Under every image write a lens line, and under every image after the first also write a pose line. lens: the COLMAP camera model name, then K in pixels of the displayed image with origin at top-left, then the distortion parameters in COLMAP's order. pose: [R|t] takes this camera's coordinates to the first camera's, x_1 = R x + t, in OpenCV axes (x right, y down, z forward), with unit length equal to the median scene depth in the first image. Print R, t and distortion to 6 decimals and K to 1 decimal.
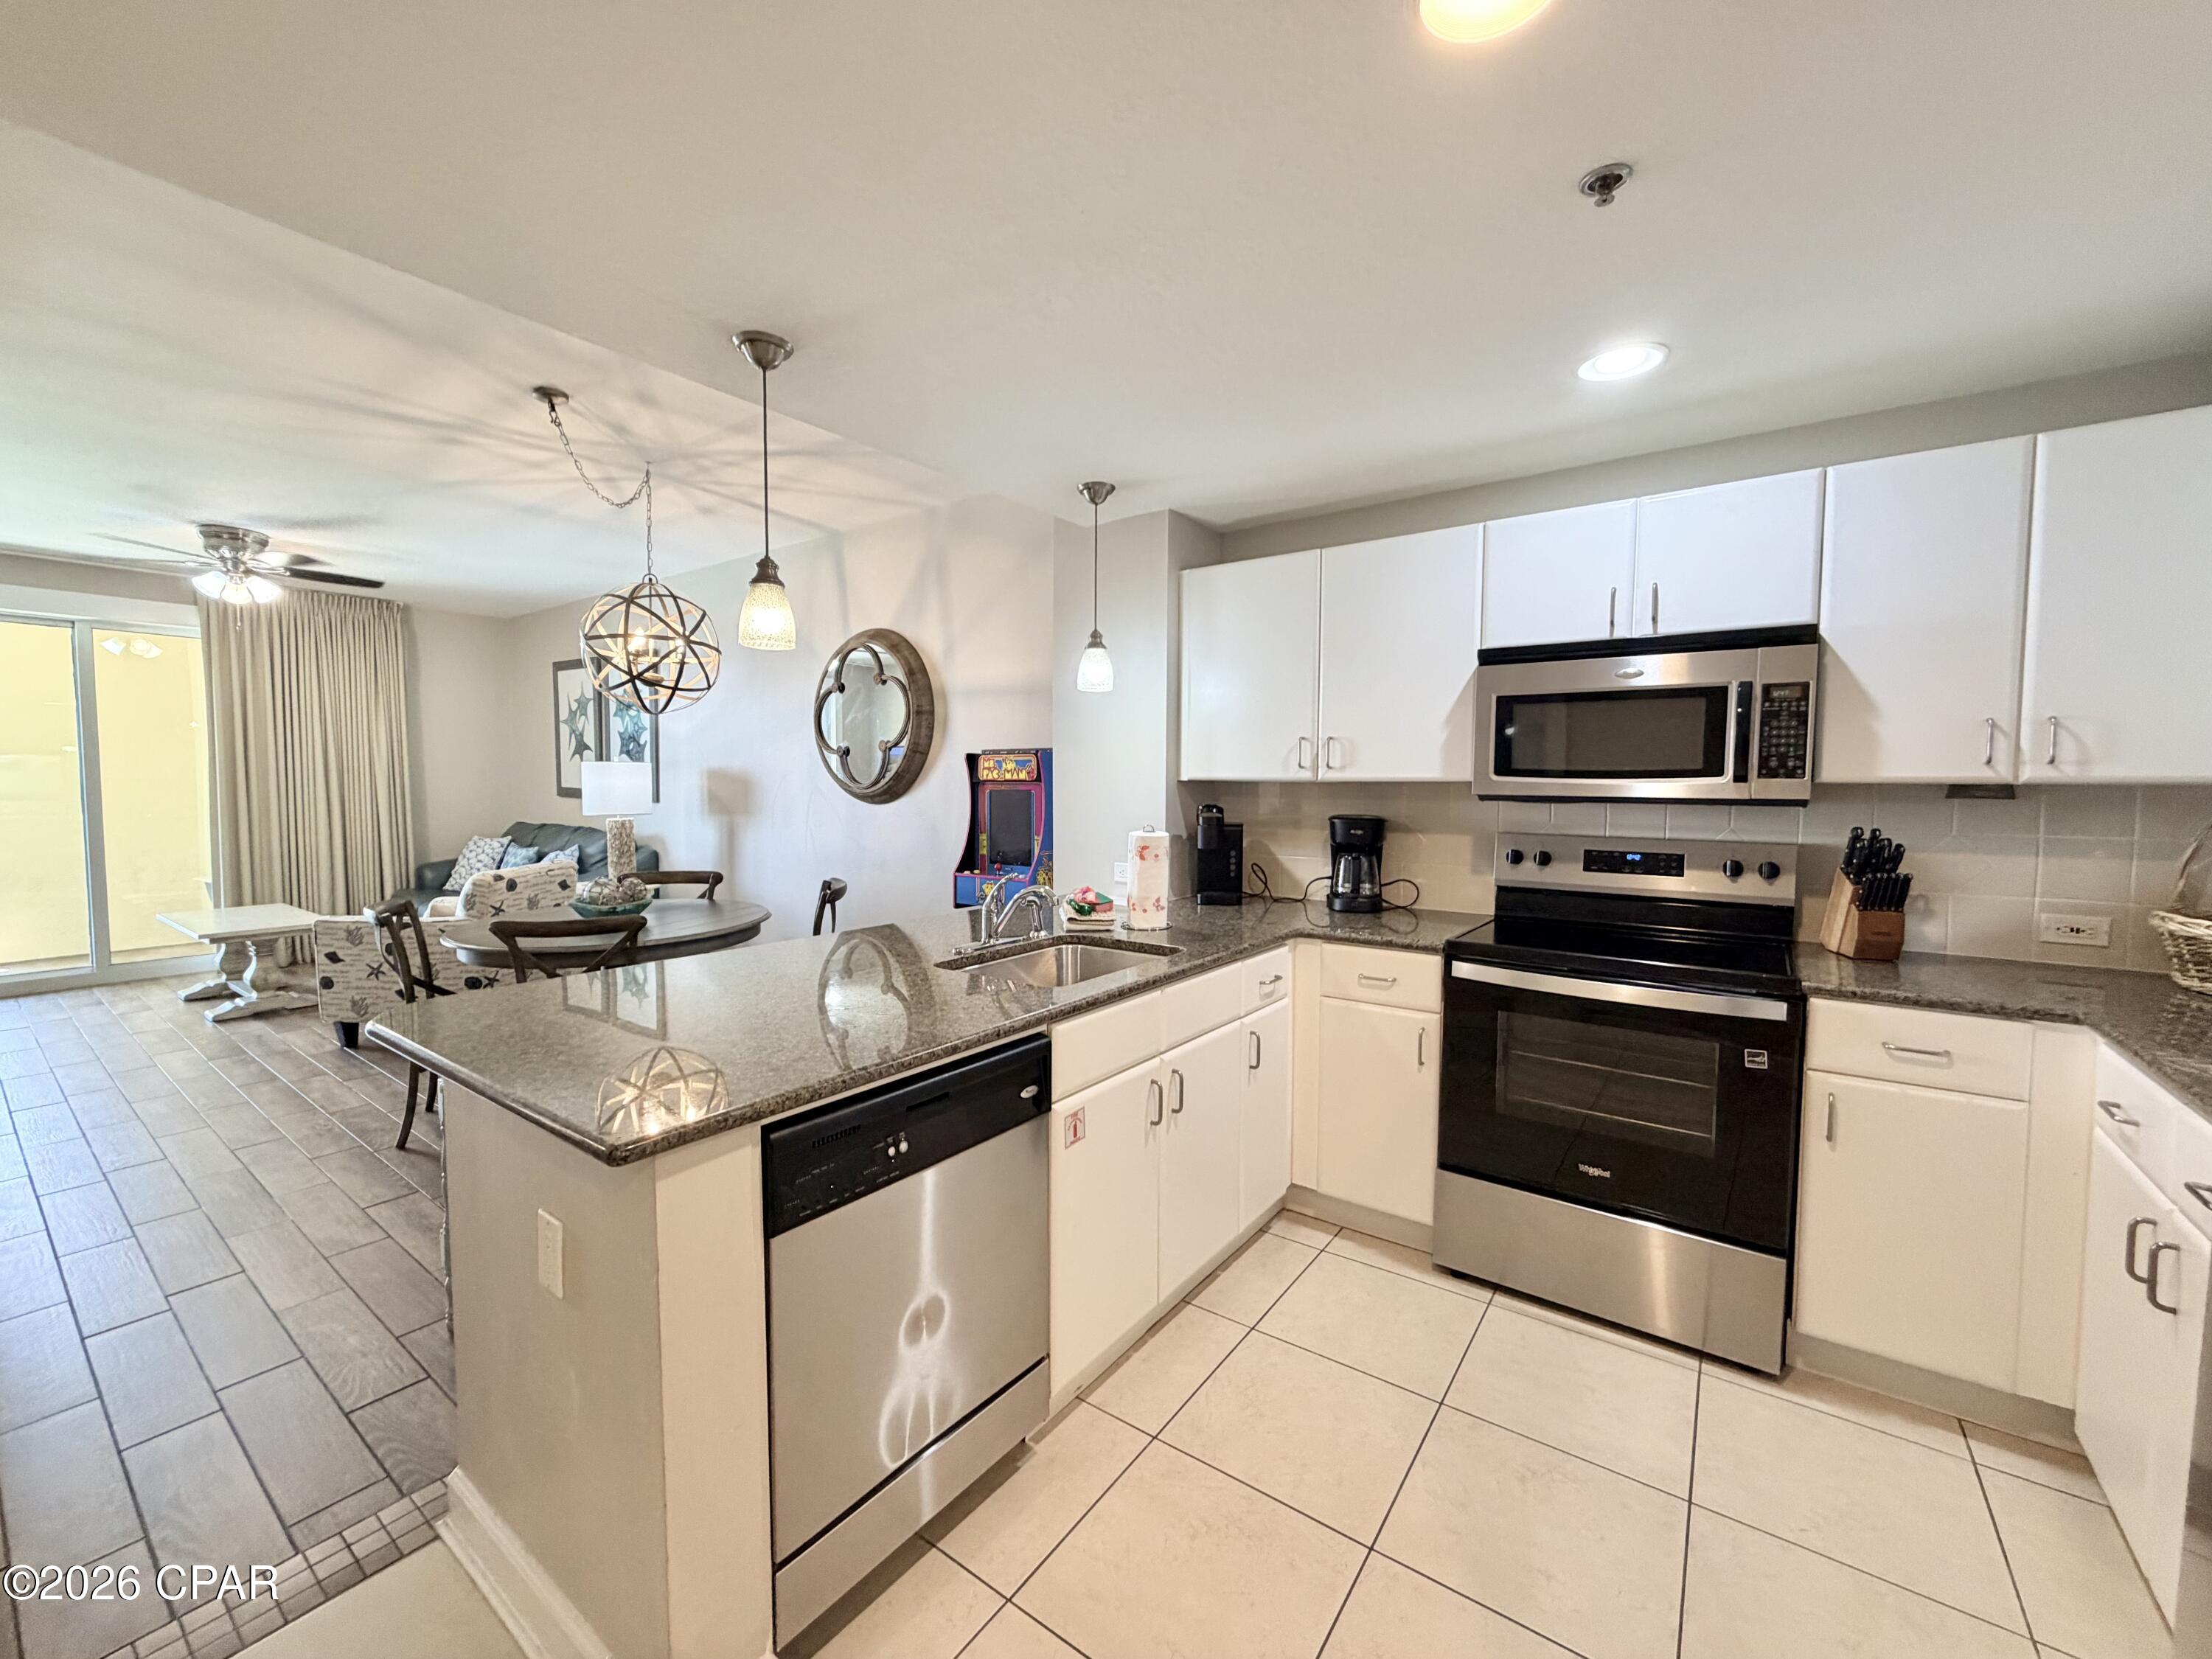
lens RADIAL K [[882.3, 0, 1100.8], [0, 882.3, 827.3], [0, 0, 1]] dist [0.000234, -0.000008]
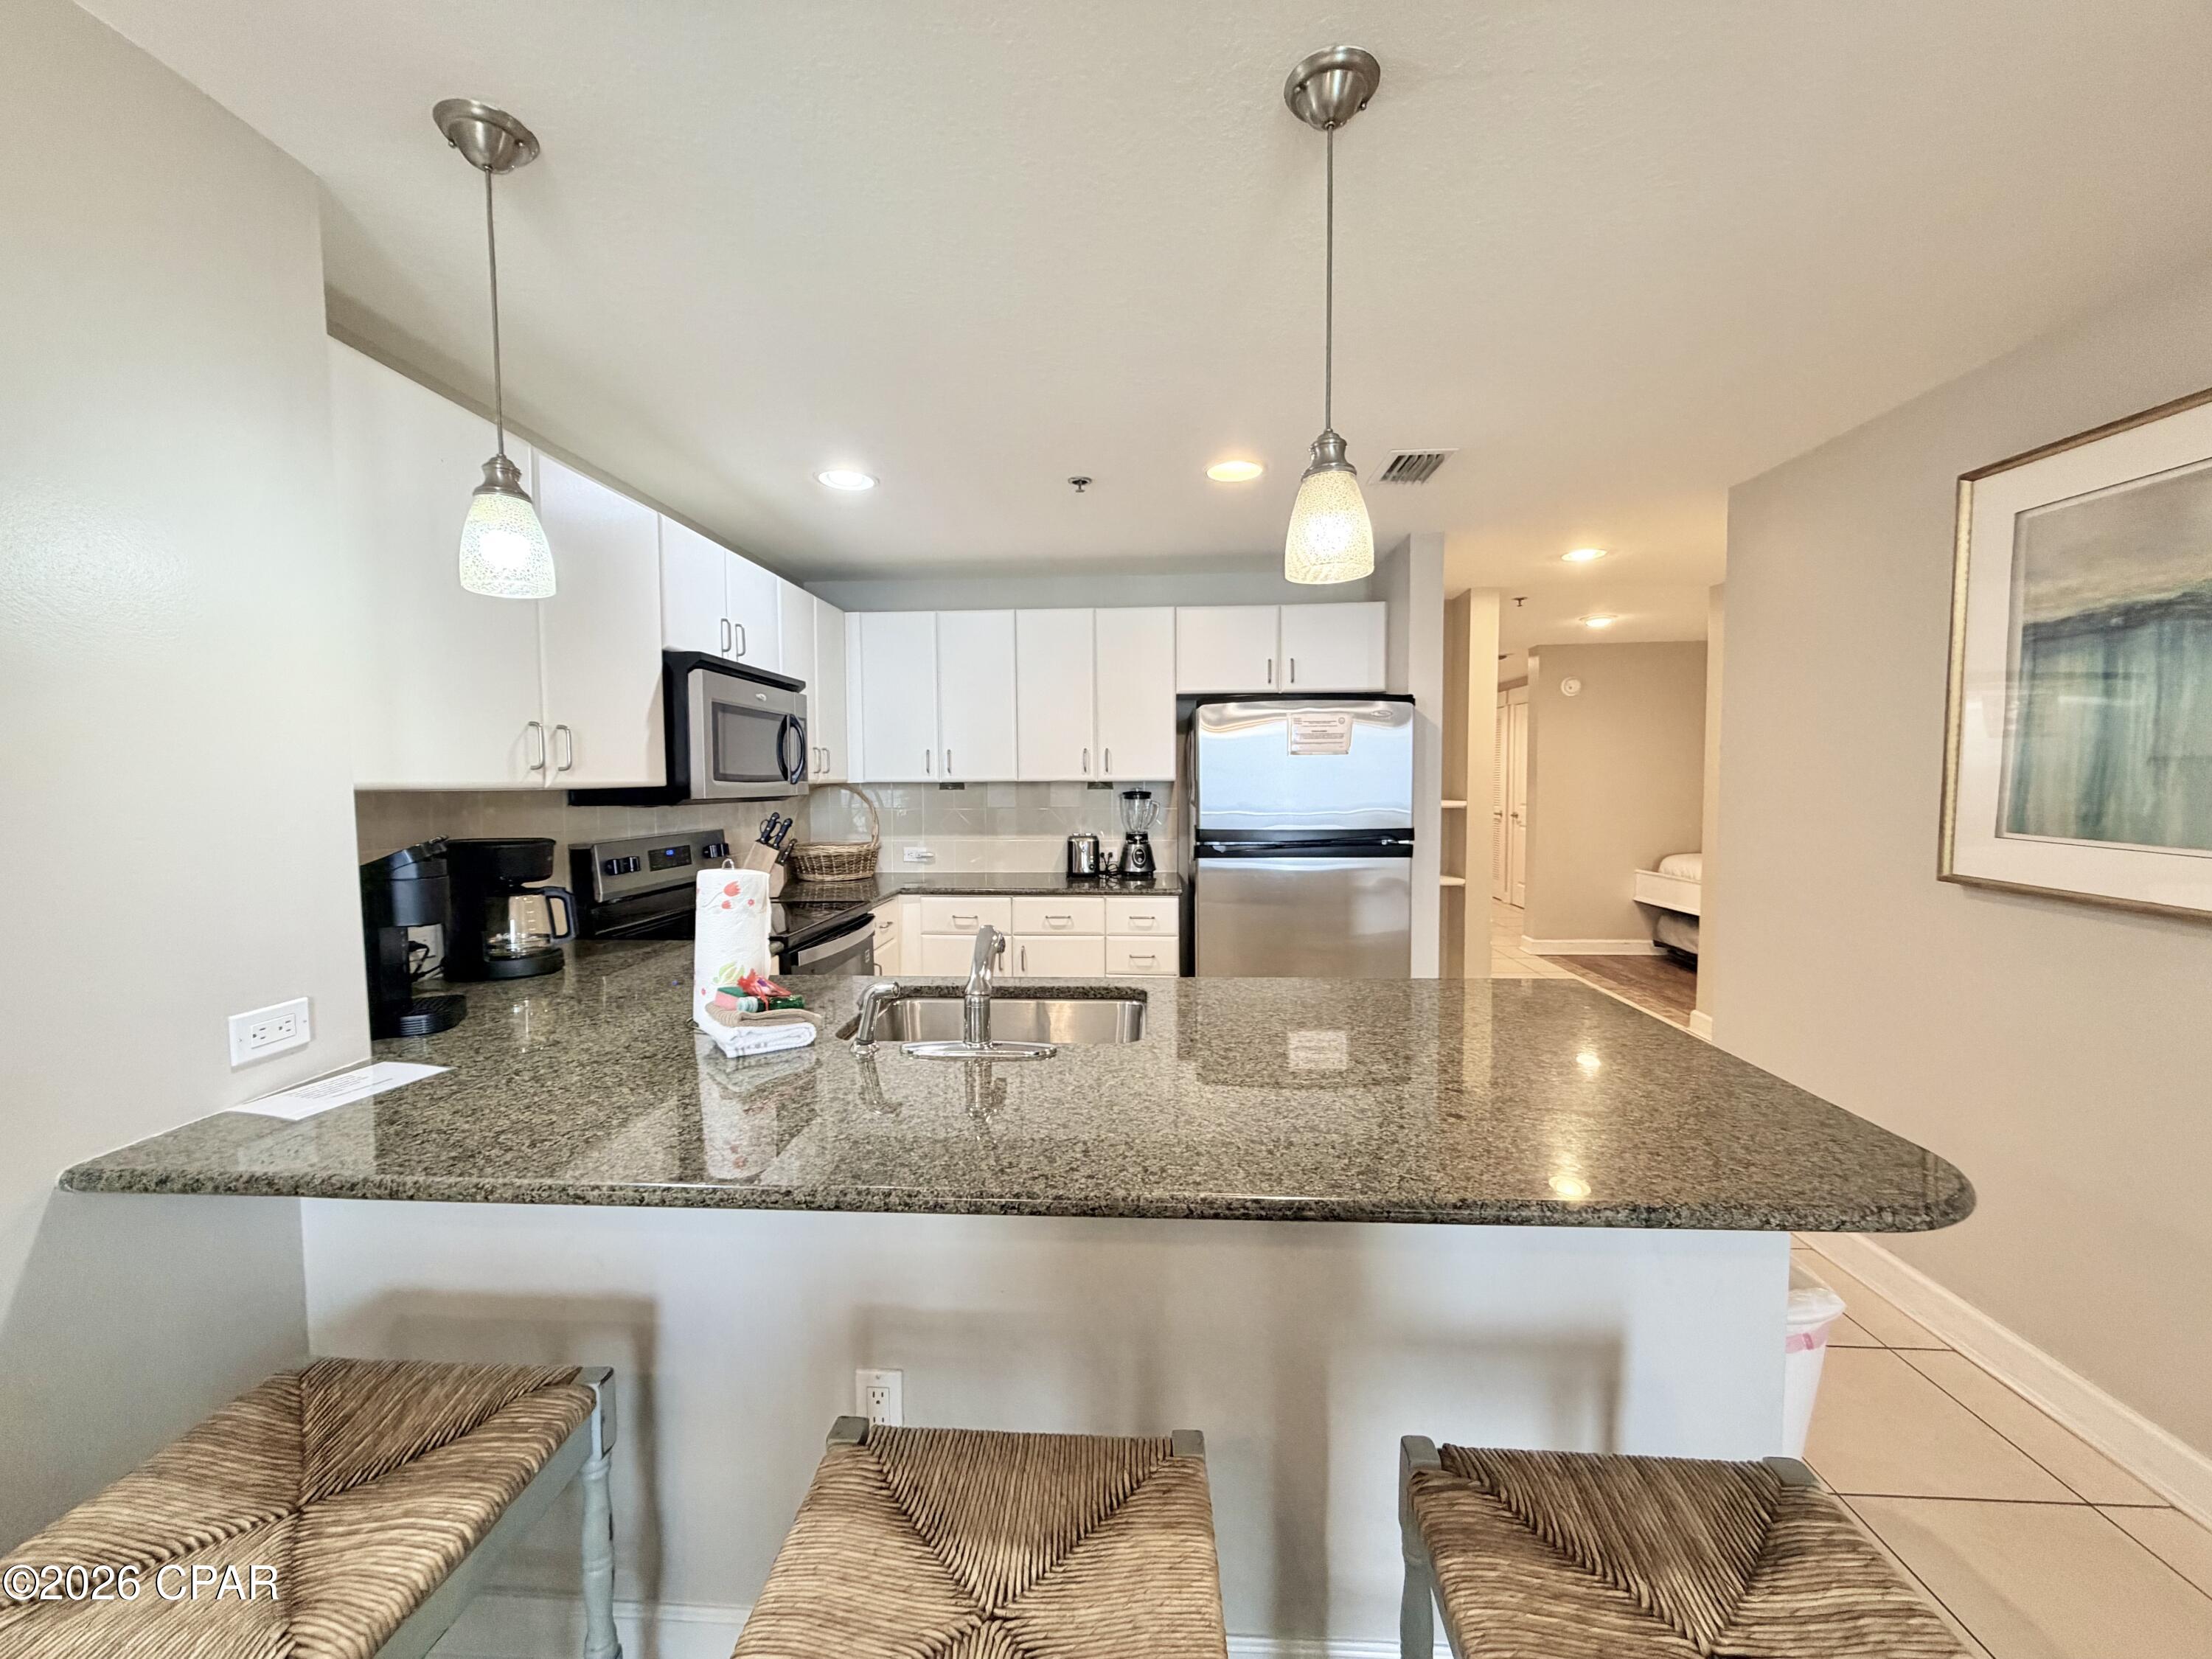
lens RADIAL K [[882.3, 0, 1104.7], [0, 882.3, 828.2], [0, 0, 1]] dist [0.000234, -0.000008]
pose [[-0.549307, -0.048204, 0.834229, -0.437722], [0.048036, 0.994862, 0.089115, -0.048572], [-0.834239, 0.089024, -0.544169, 0.796722]]
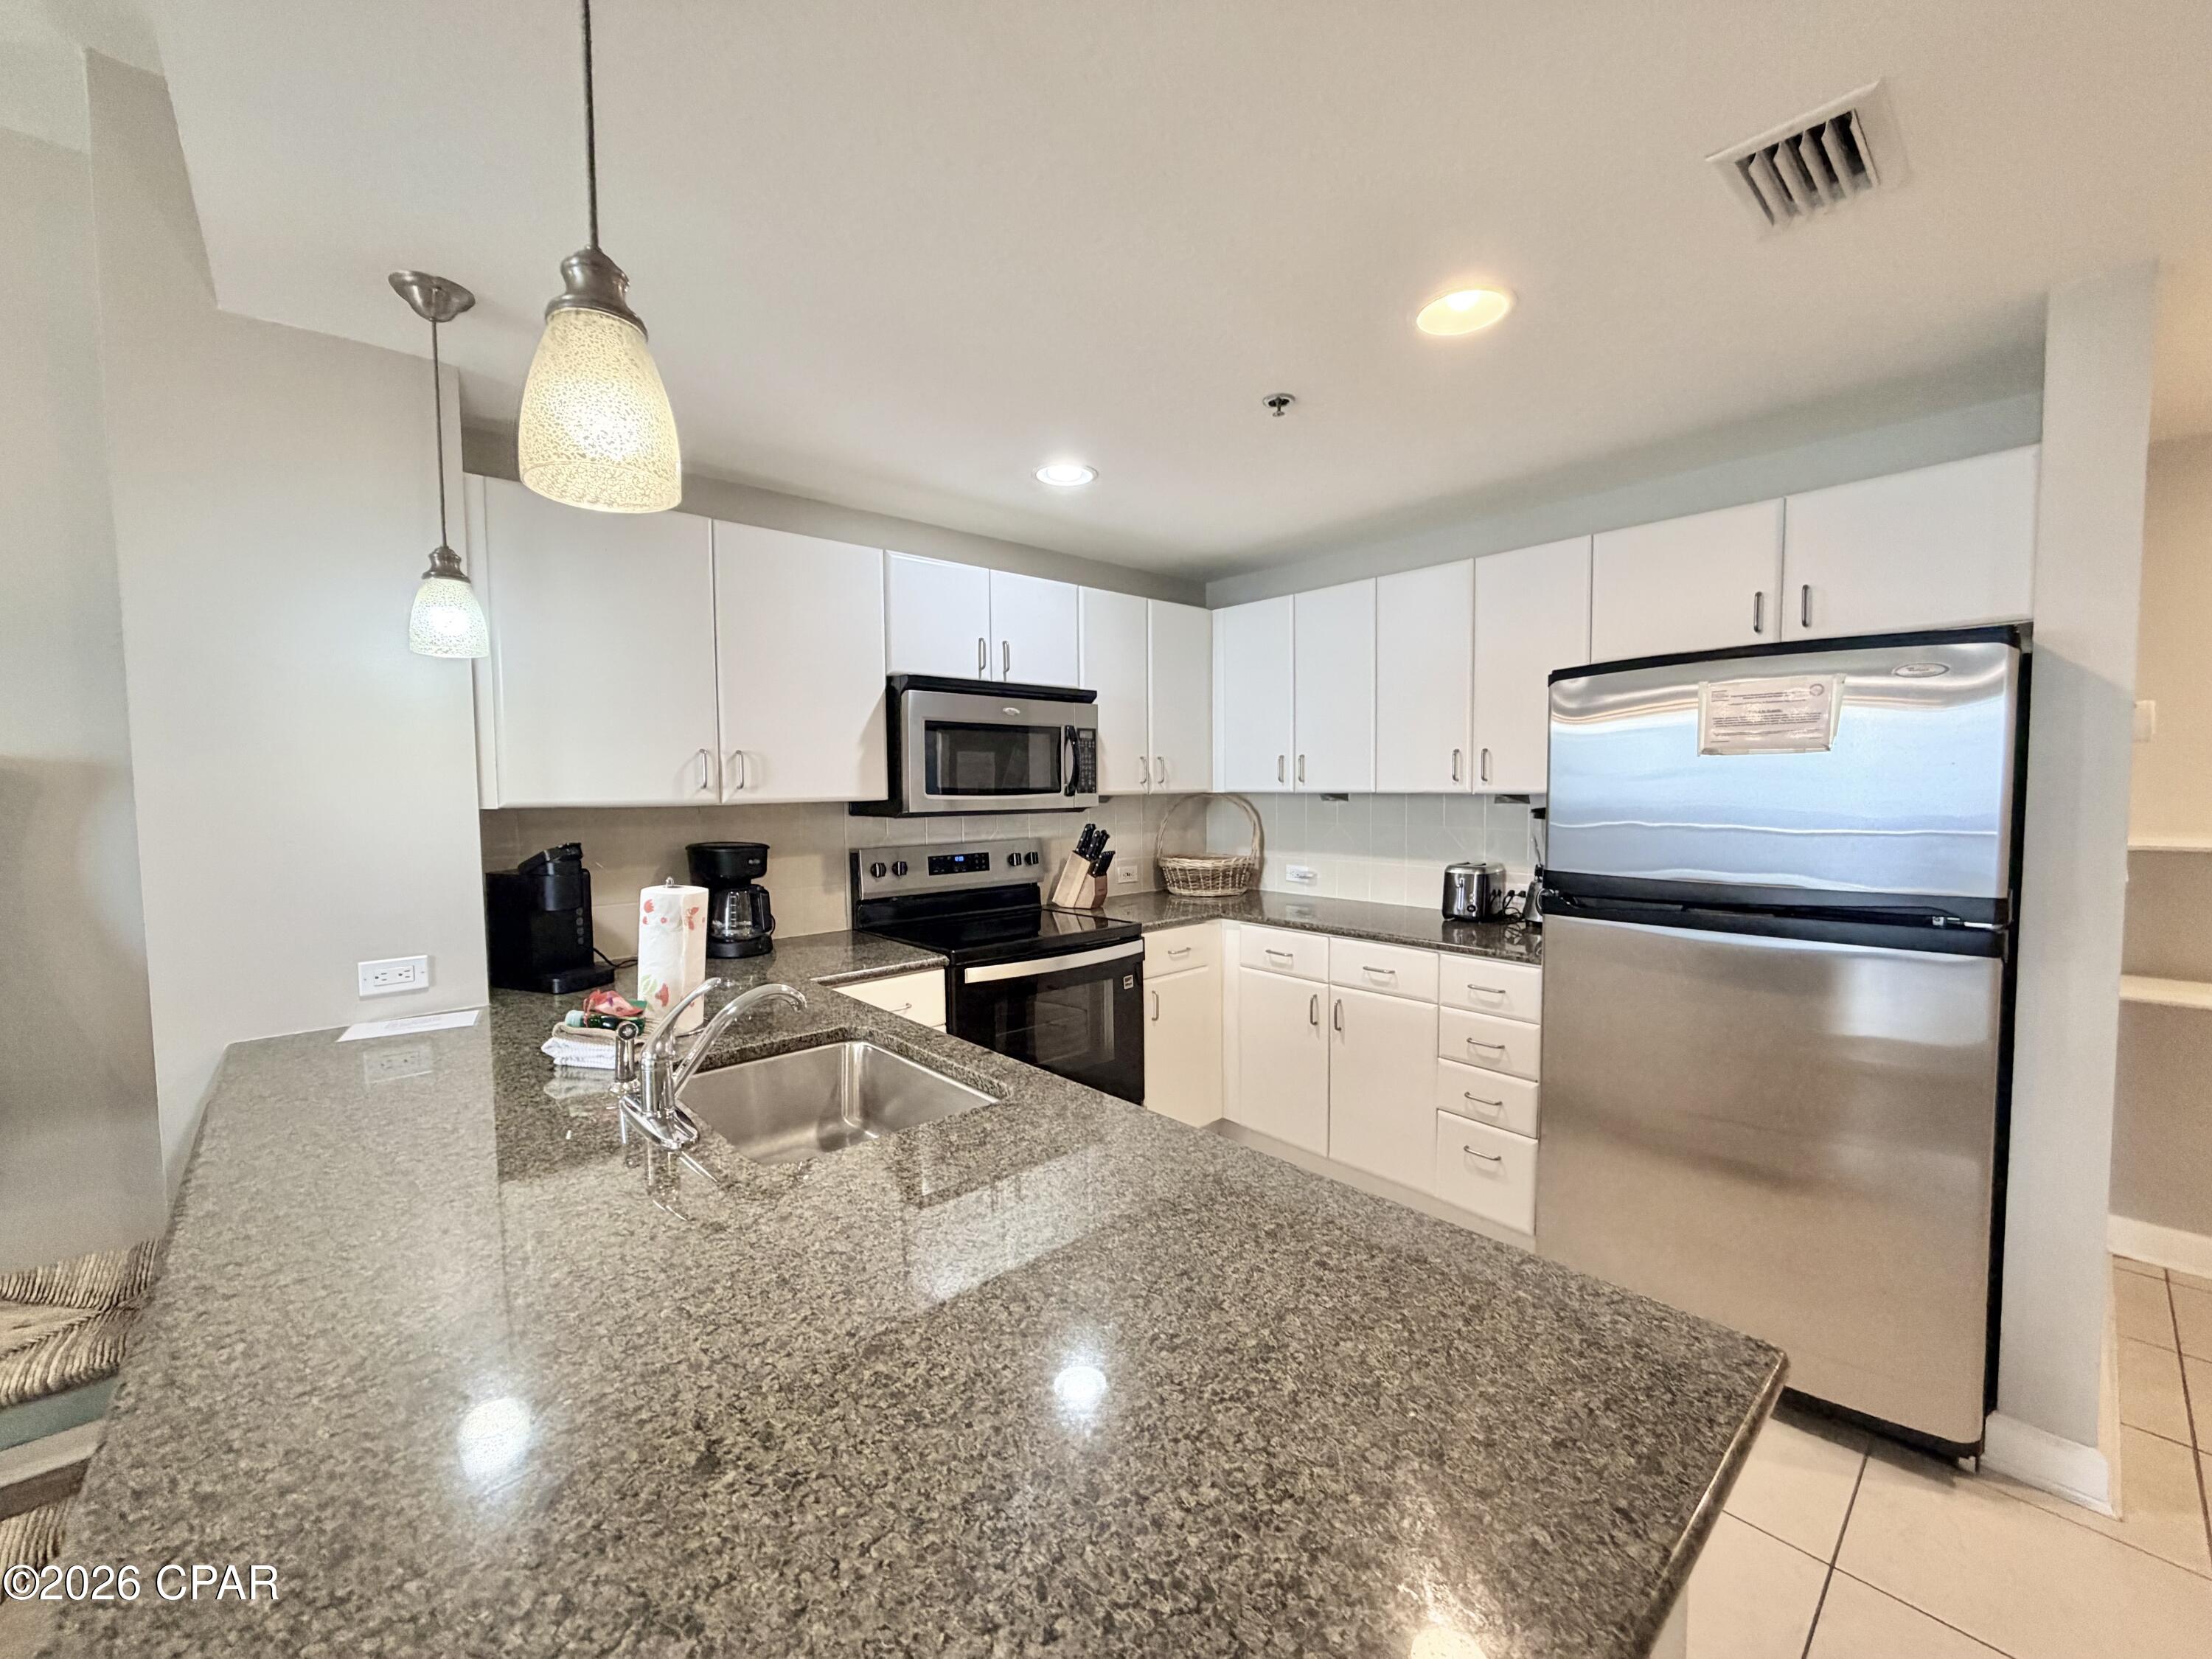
lens RADIAL K [[882.3, 0, 1102.7], [0, 882.3, 831.7], [0, 0, 1]] dist [0.000234, -0.000008]
pose [[0.201811, -0.061316, 0.977503, -0.377827], [0.061462, 0.996864, 0.049841, -0.036096], [-0.977494, 0.050021, 0.204946, 0.386035]]
